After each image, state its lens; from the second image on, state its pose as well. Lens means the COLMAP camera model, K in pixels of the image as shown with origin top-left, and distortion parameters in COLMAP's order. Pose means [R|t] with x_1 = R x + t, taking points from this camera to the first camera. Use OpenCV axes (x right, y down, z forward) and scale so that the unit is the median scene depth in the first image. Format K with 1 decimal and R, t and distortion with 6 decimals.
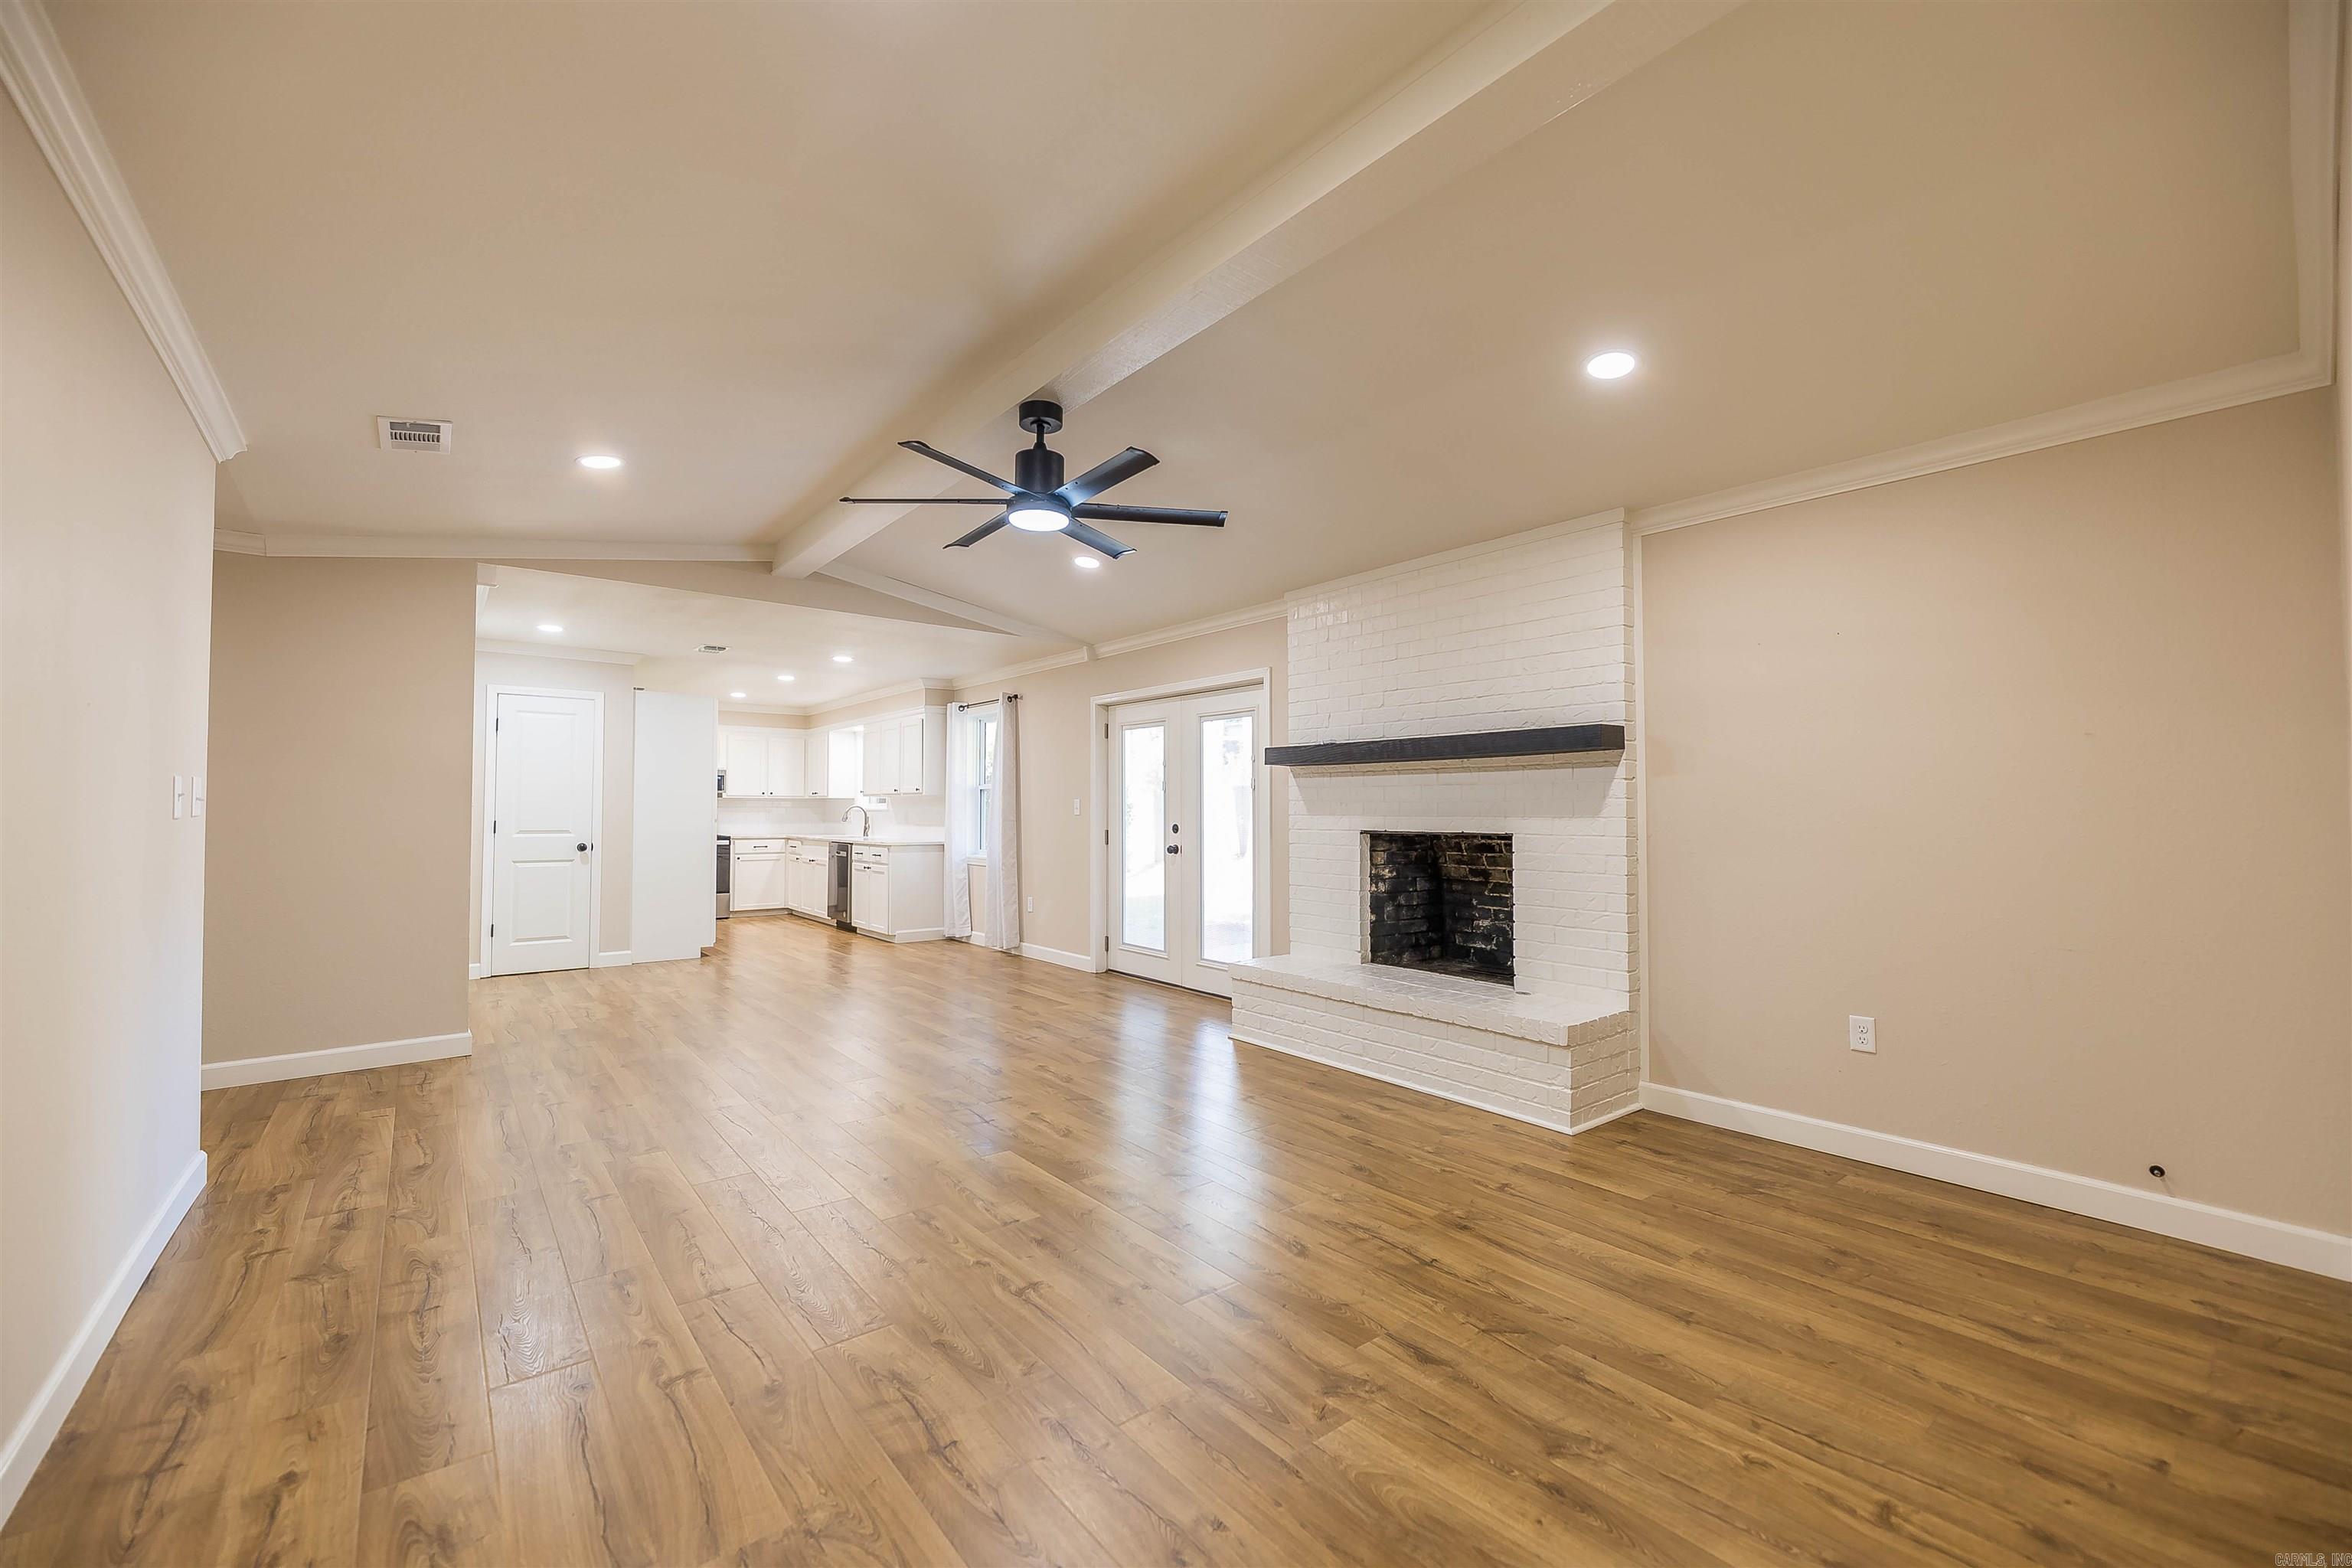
lens RADIAL K [[943.6, 0, 1177.1], [0, 943.6, 793.3], [0, 0, 1]] dist [-0.001499, -0.001868]
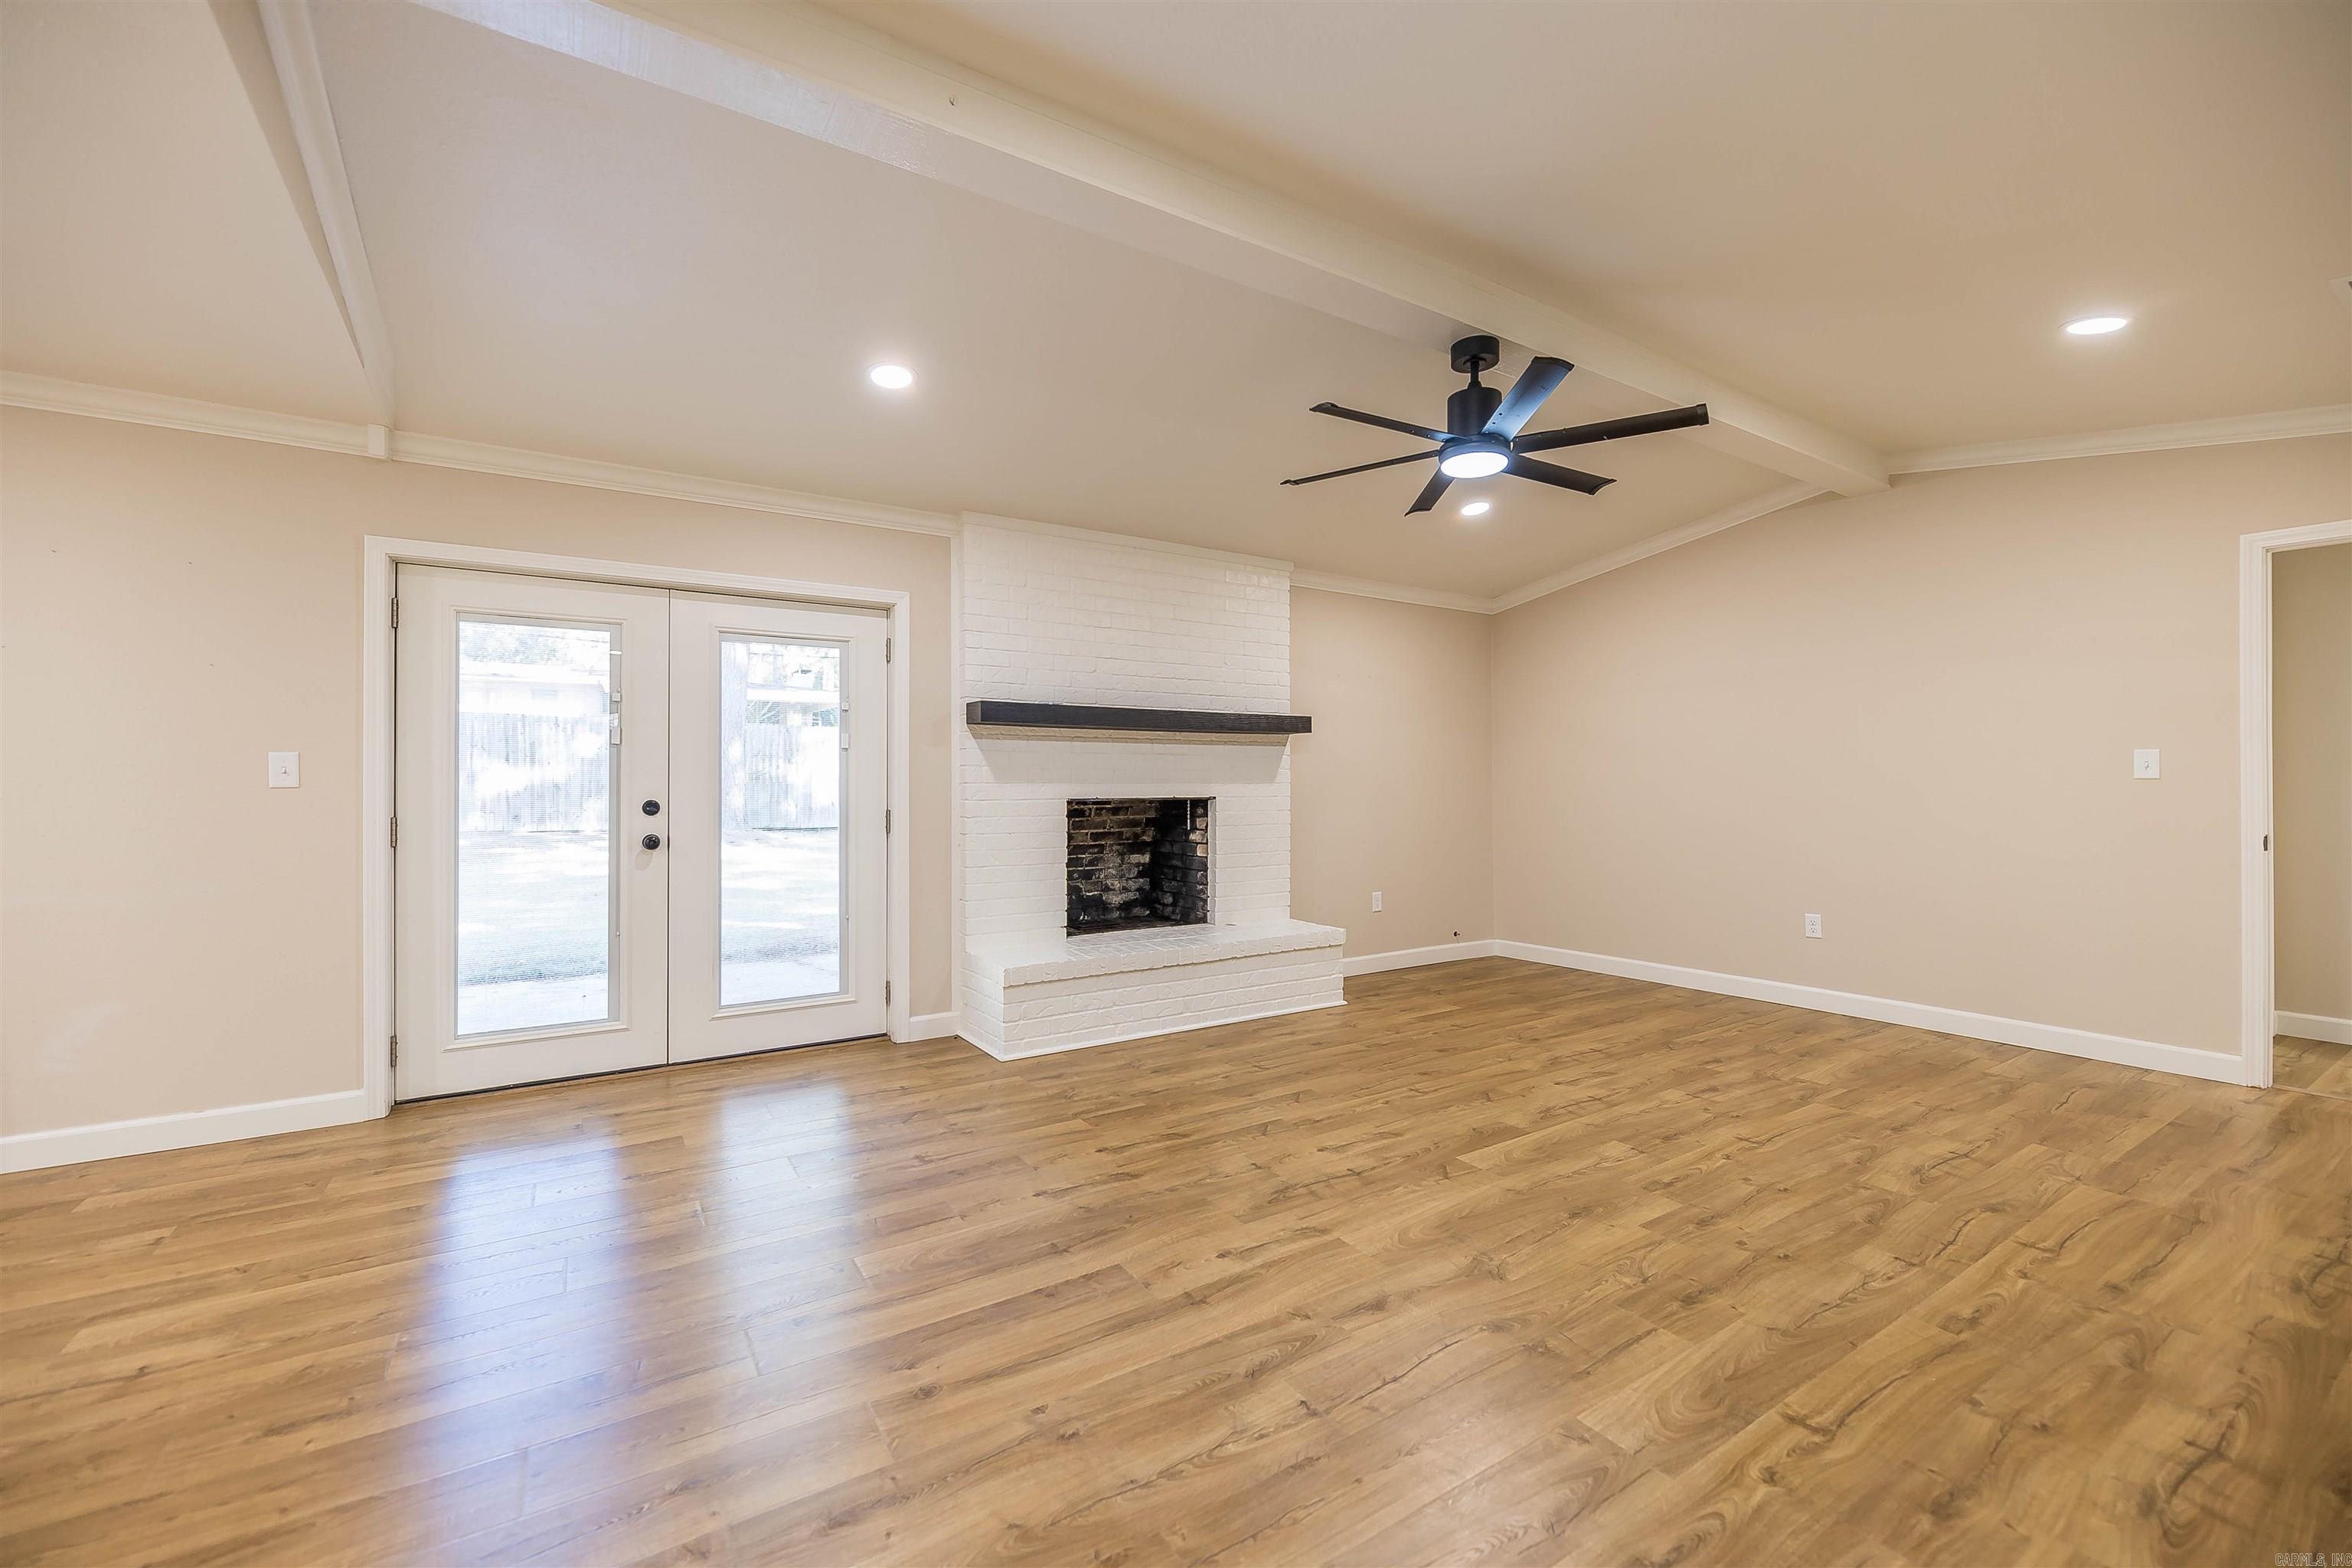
lens RADIAL K [[943.6, 0, 1176.8], [0, 943.6, 776.1], [0, 0, 1]] dist [-0.001499, -0.001868]
pose [[0.108964, 0.003850, 0.994038, -0.713111], [-0.017107, 0.999852, -0.001997, 0.016138], [-0.993898, -0.016787, 0.109014, 0.763151]]
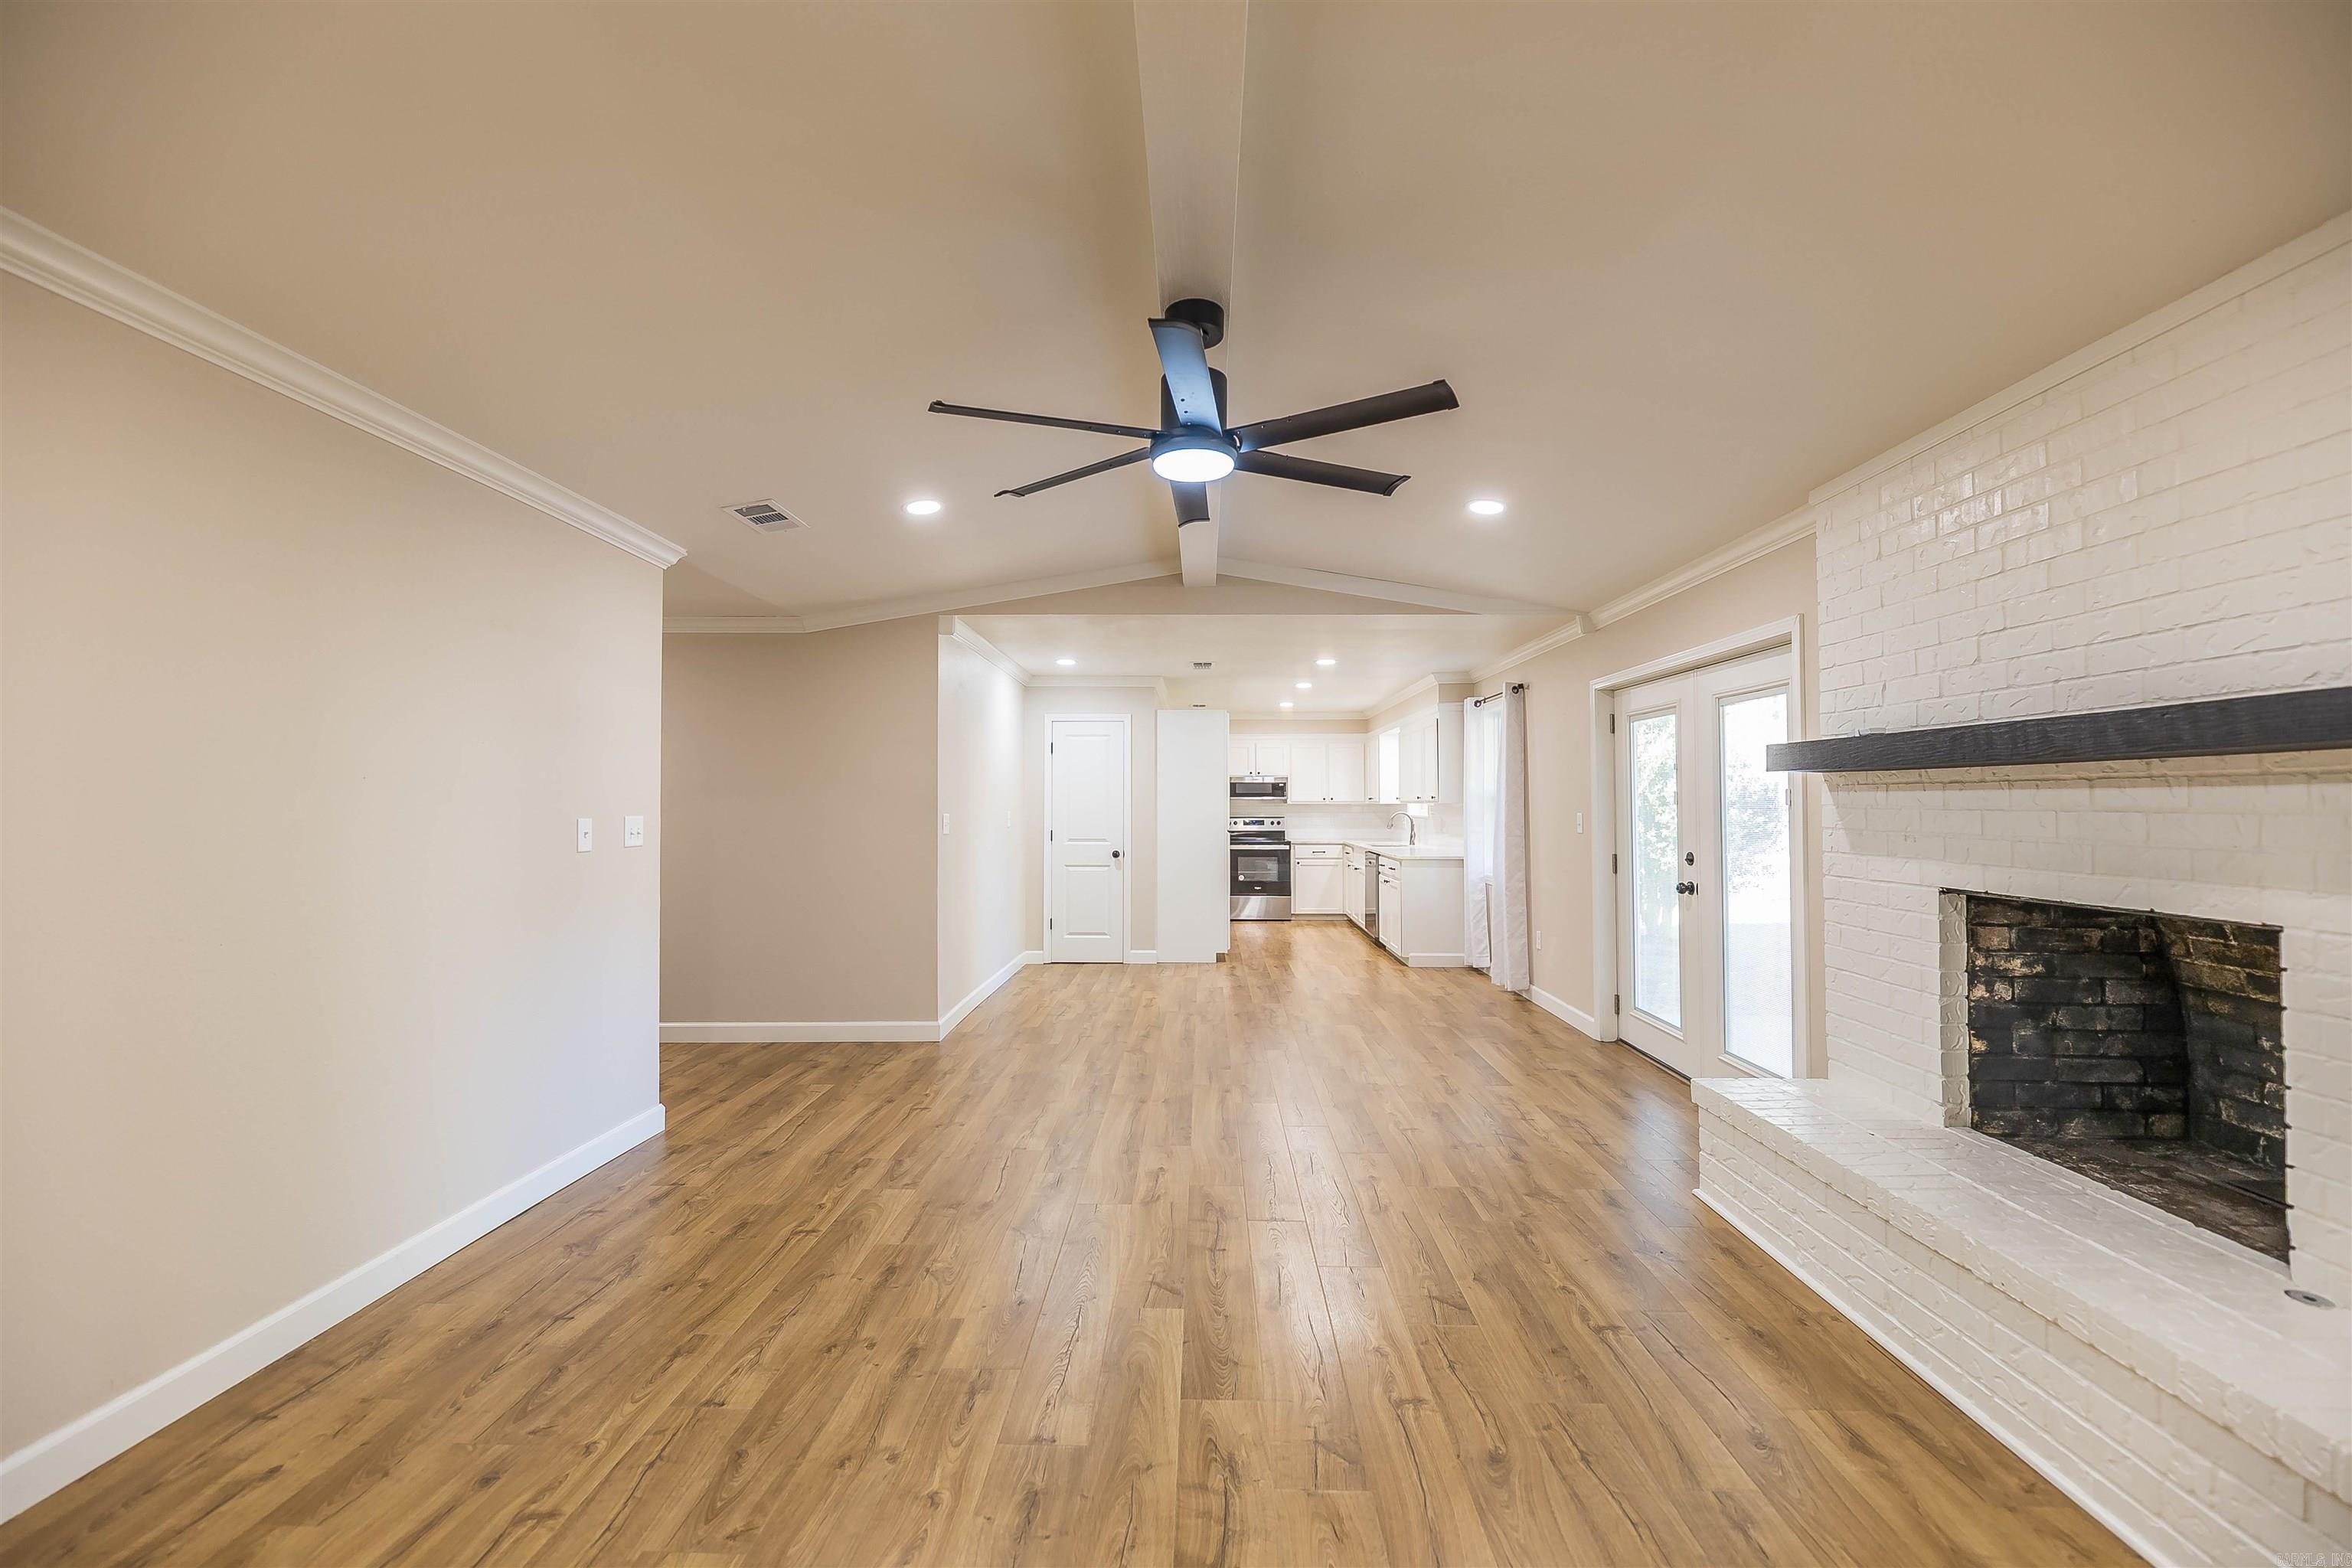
lens RADIAL K [[943.6, 0, 1183.2], [0, 943.6, 783.5], [0, 0, 1]] dist [-0.001499, -0.001868]
pose [[0.767638, -0.014877, -0.640710, 0.202189], [0.012681, 0.999887, -0.008023, -0.022761], [0.640758, -0.001966, 0.767741, 0.275413]]
